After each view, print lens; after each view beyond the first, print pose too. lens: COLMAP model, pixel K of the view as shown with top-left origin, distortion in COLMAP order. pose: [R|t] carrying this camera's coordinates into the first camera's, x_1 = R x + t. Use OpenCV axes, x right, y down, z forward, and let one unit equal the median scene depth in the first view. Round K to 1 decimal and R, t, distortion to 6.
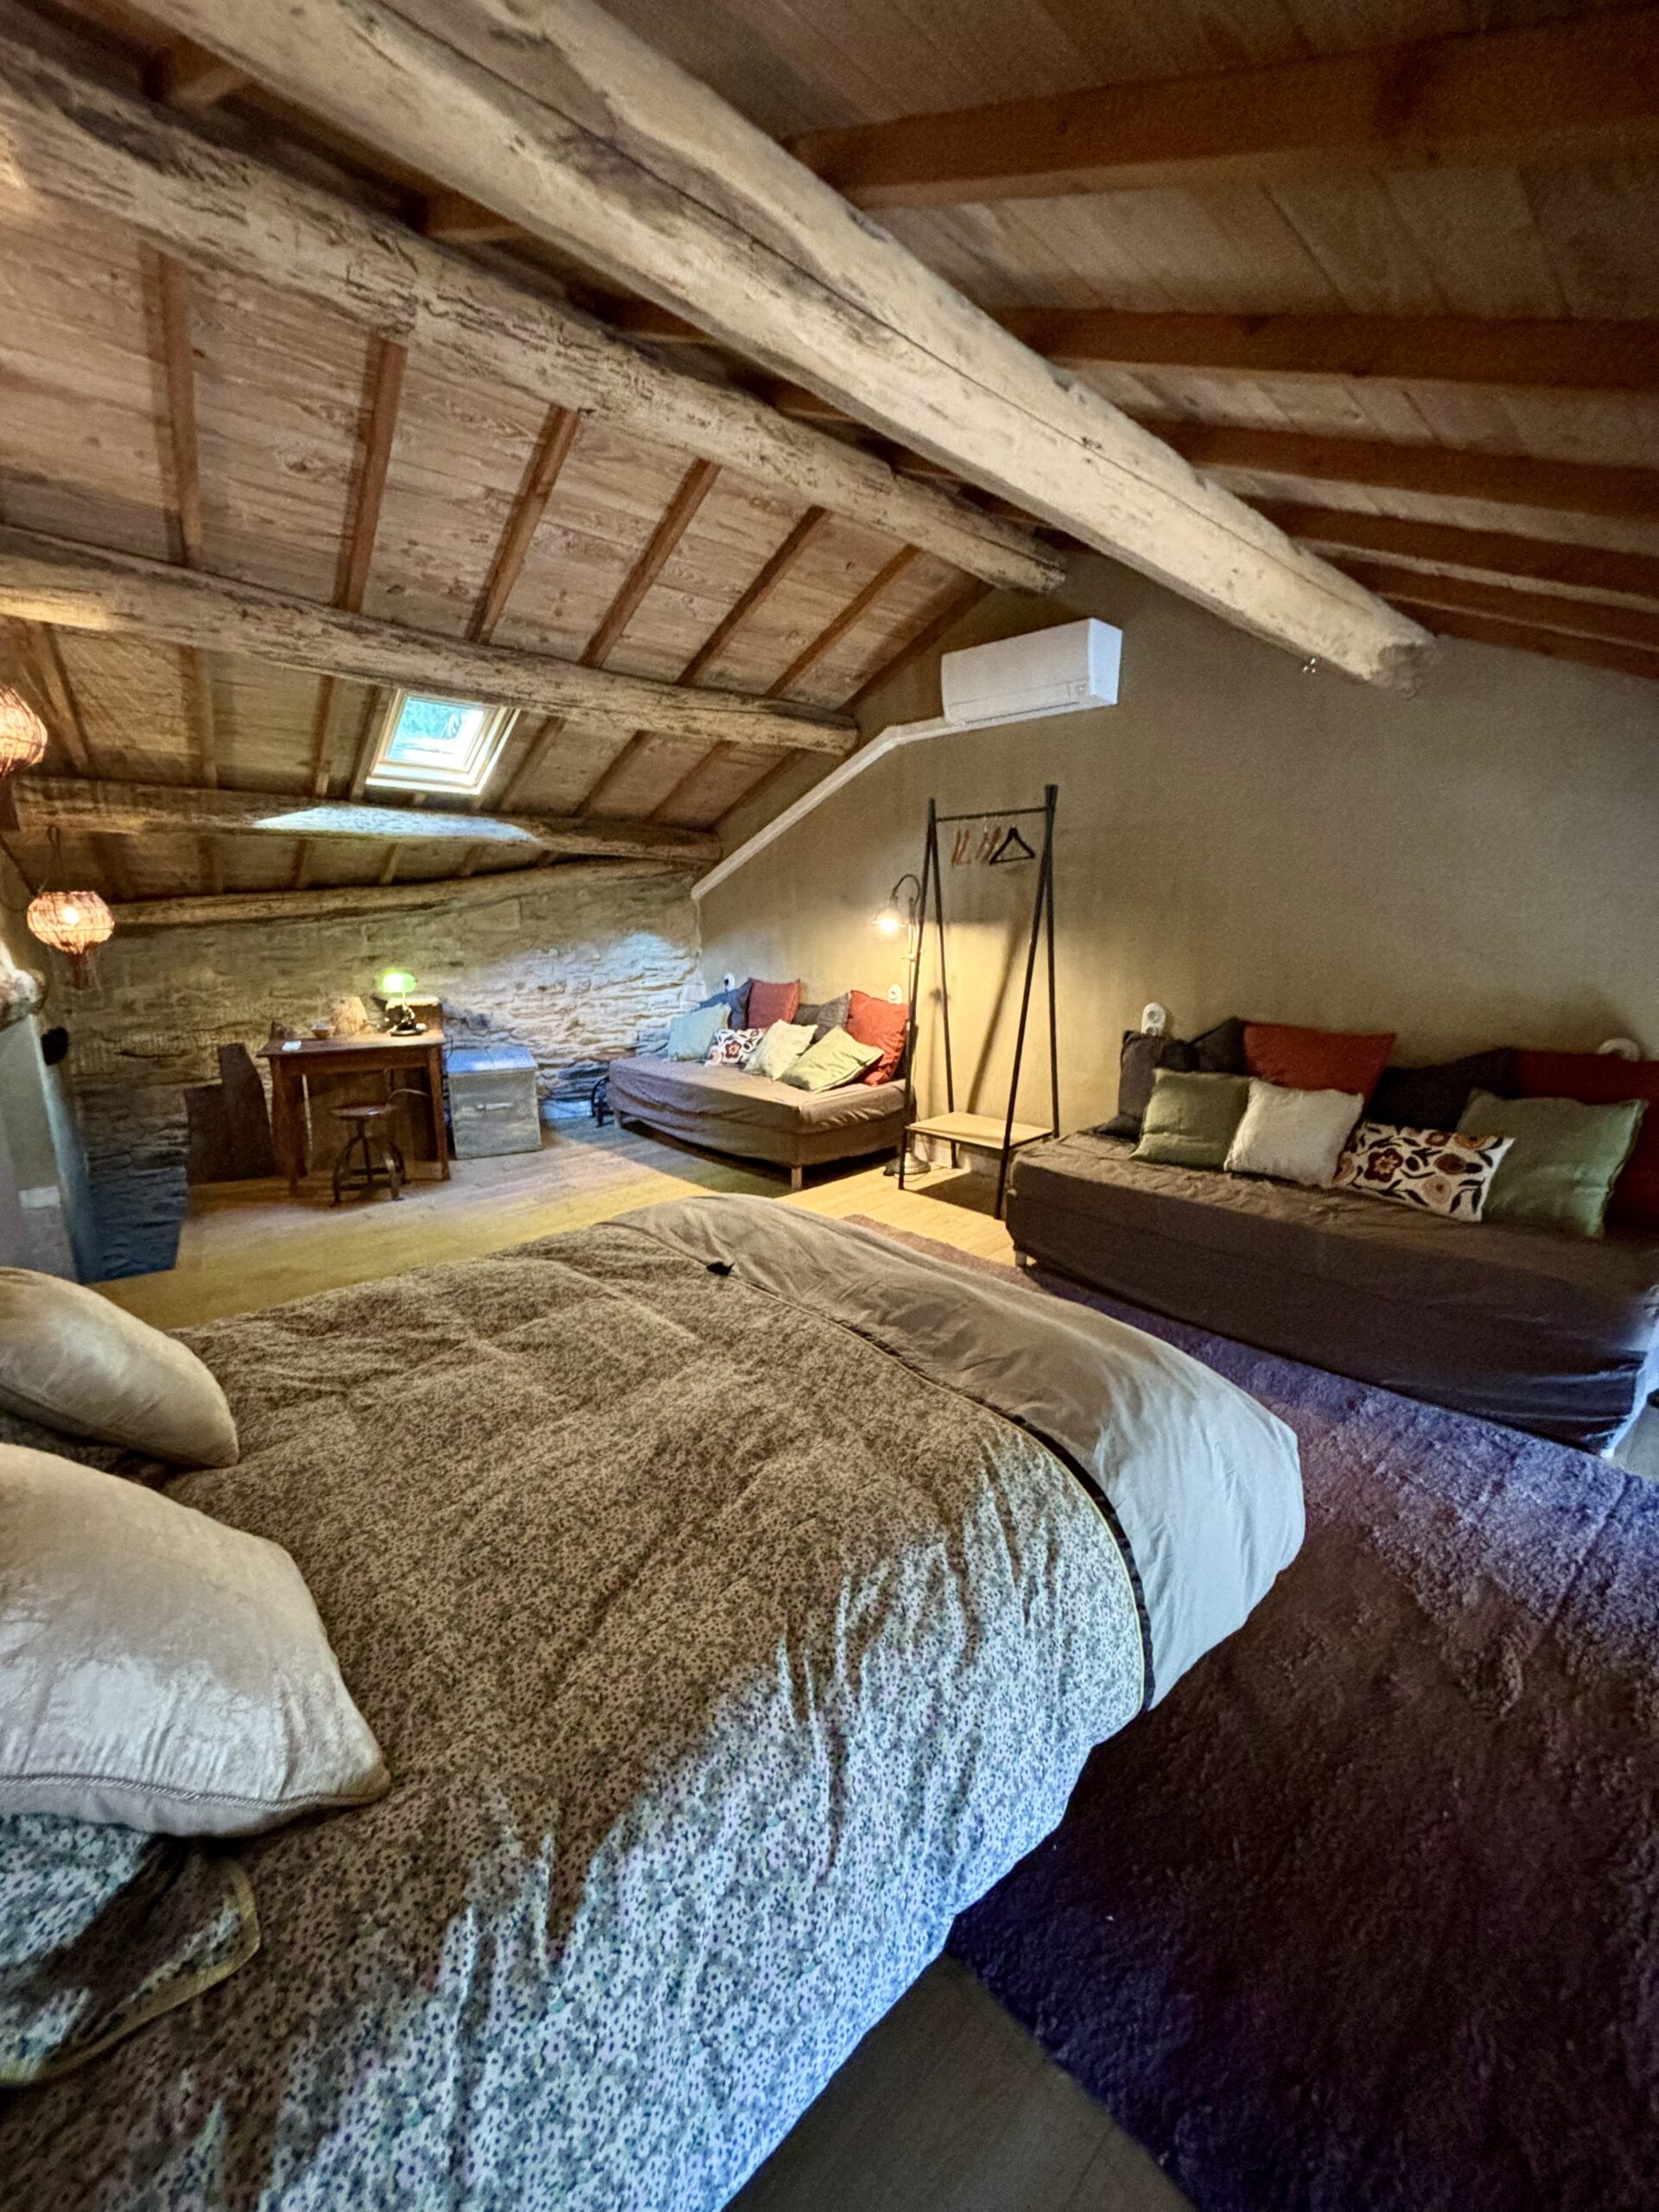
lens RADIAL K [[892.7, 0, 830.3], [0, 892.7, 1107.2], [0, 0, 1]] dist [0.003288, -0.000893]
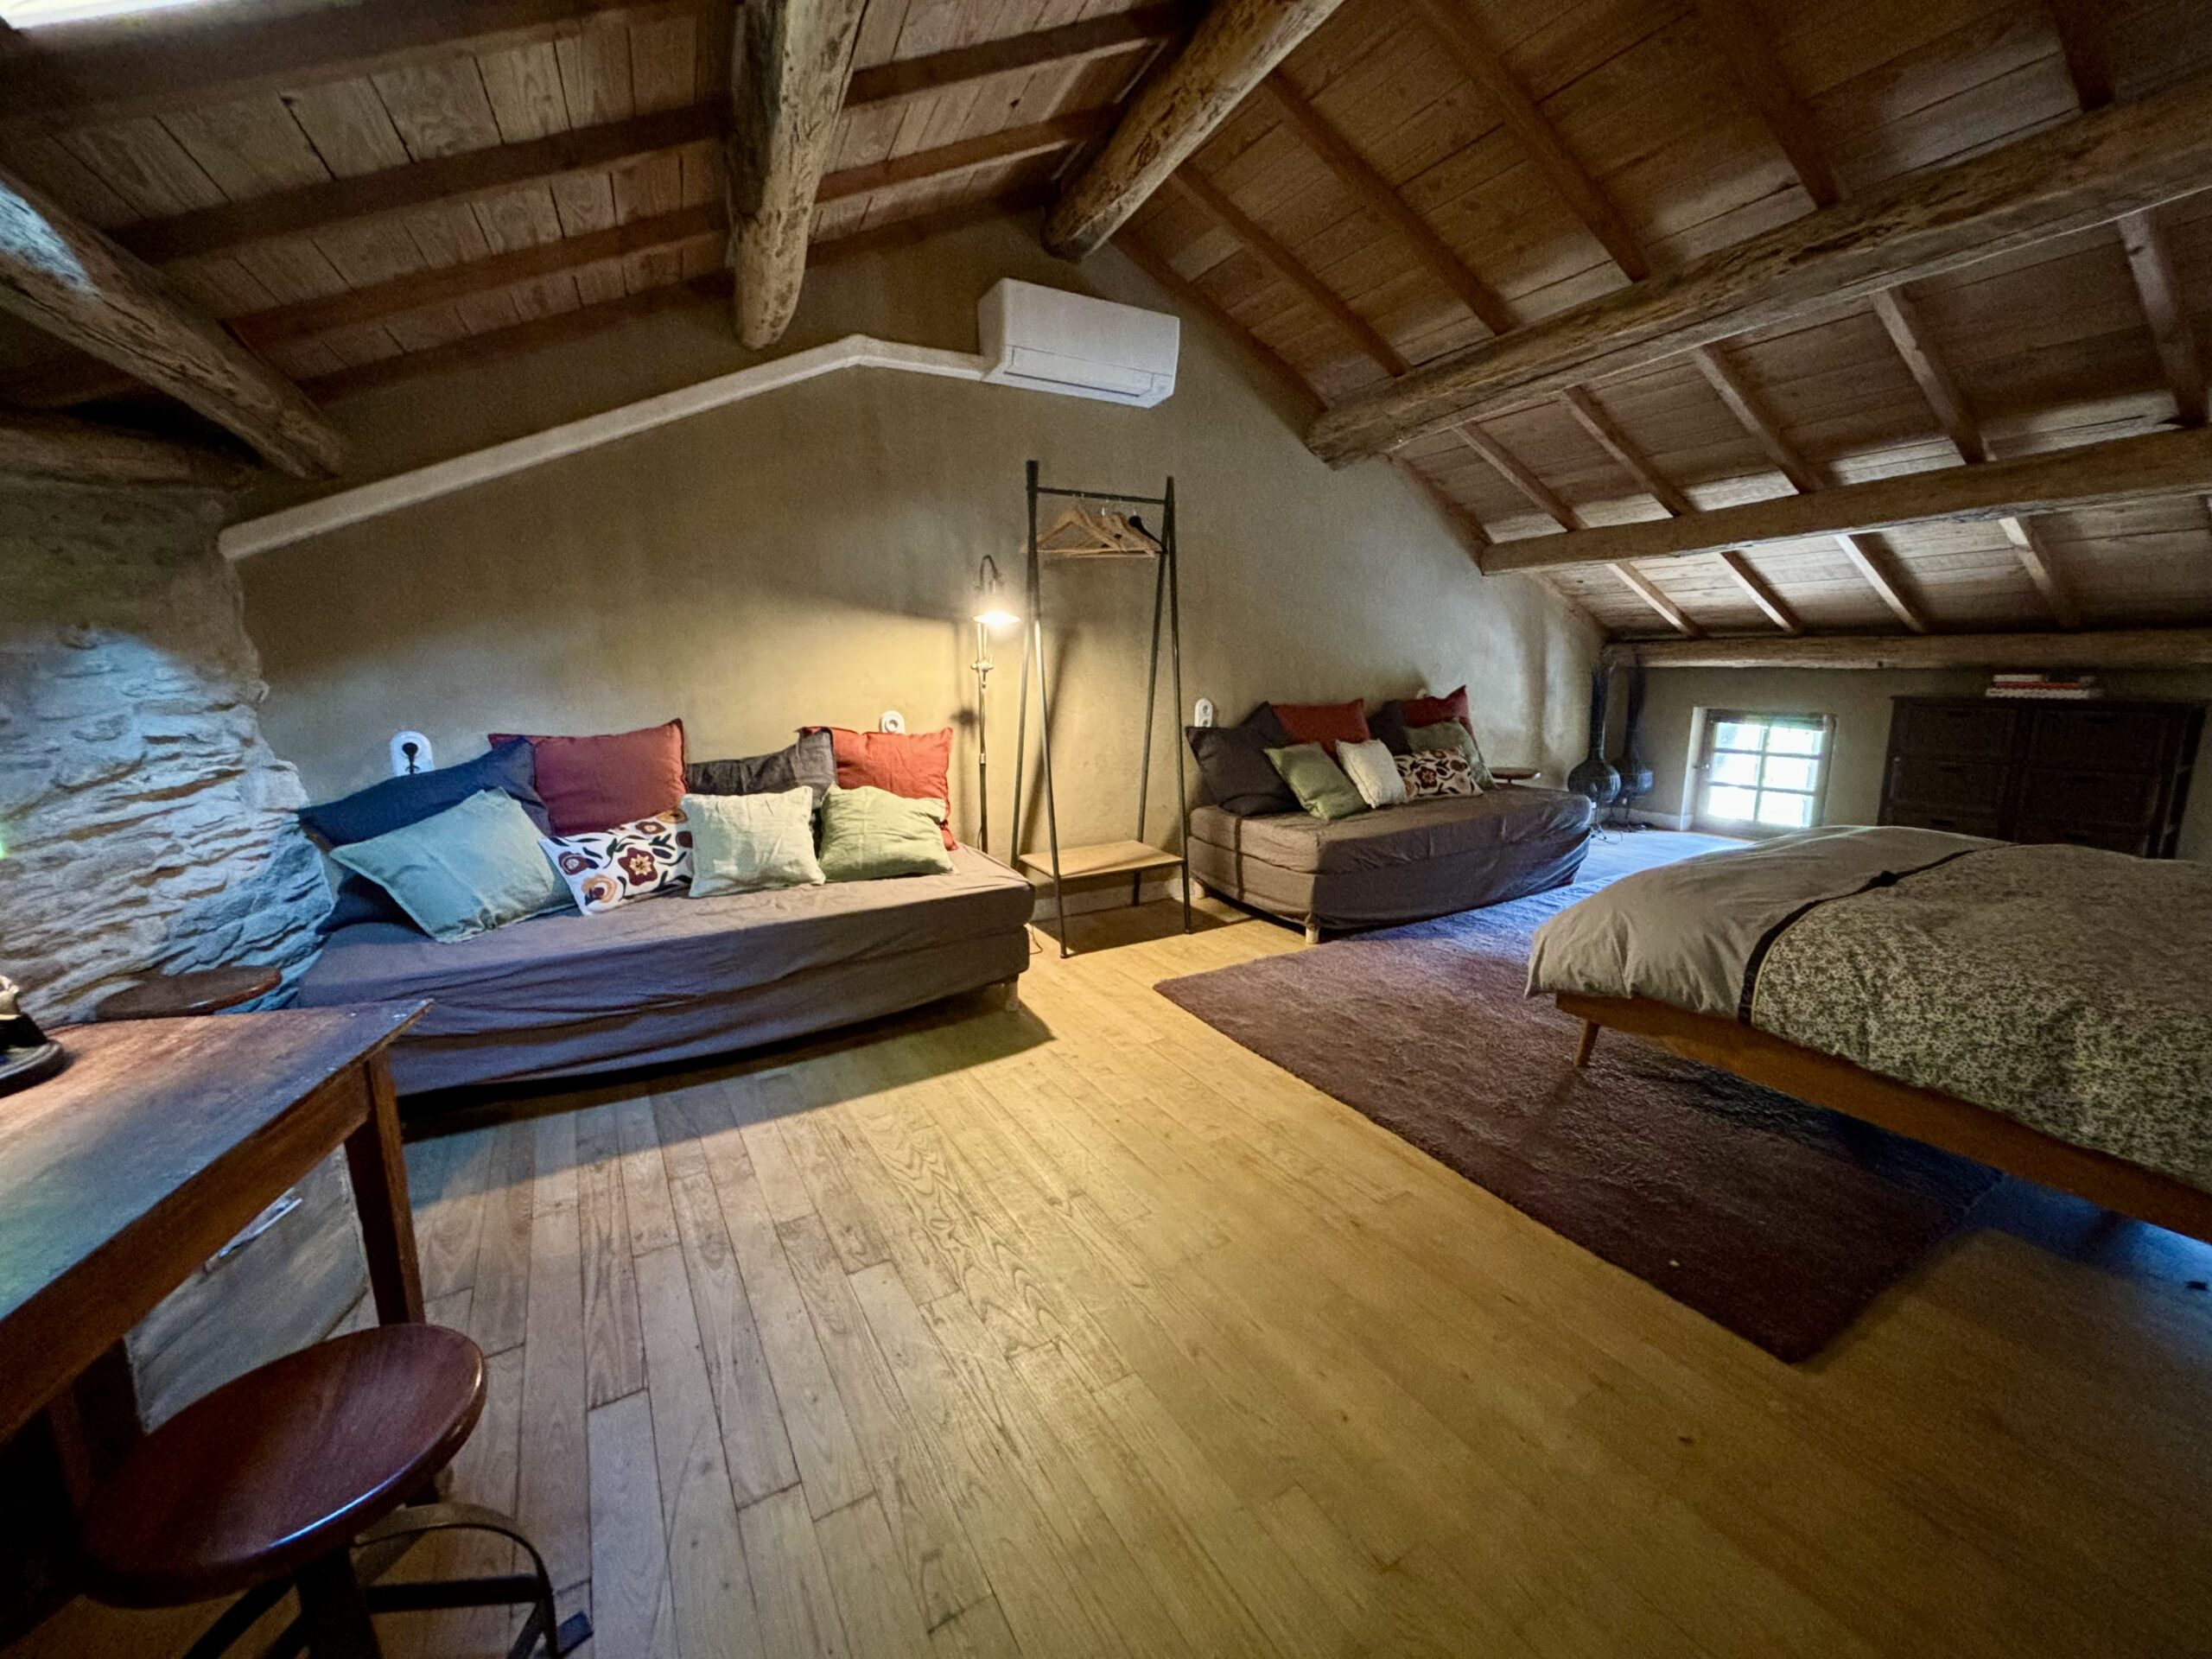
lens RADIAL K [[892.7, 0, 1104.7], [0, 892.7, 828.7], [0, 0, 1]] dist [0.003288, -0.000893]
pose [[0.218529, -0.183848, 0.958355, -0.857864], [0.218359, 0.966402, 0.135600, -0.155539], [-0.951086, 0.179633, 0.251331, 0.994998]]
